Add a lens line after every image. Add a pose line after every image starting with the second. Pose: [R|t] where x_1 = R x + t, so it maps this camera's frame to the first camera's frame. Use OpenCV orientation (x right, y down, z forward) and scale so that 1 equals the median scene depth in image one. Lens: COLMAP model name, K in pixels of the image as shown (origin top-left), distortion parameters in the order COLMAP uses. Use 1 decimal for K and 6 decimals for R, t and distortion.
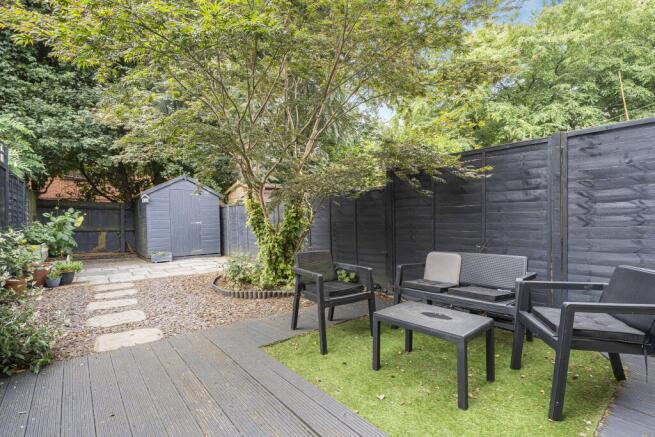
lens RADIAL K [[302.6, 0, 327.0], [0, 302.6, 219.8], [0, 0, 1]] dist [0.002042, 0.002445]
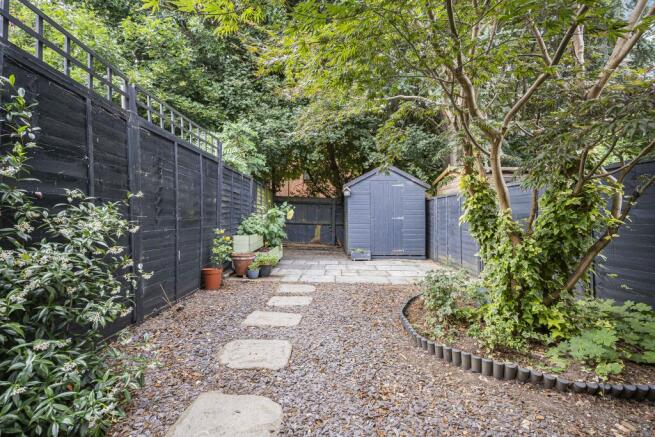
lens RADIAL K [[302.6, 0, 317.5], [0, 302.6, 221.2], [0, 0, 1]] dist [0.002042, 0.002445]
pose [[0.765316, 0.024769, -0.643178, -0.093442], [-0.015492, 0.999679, 0.020064, 0.008432], [0.643468, -0.005392, 0.765454, 0.347002]]
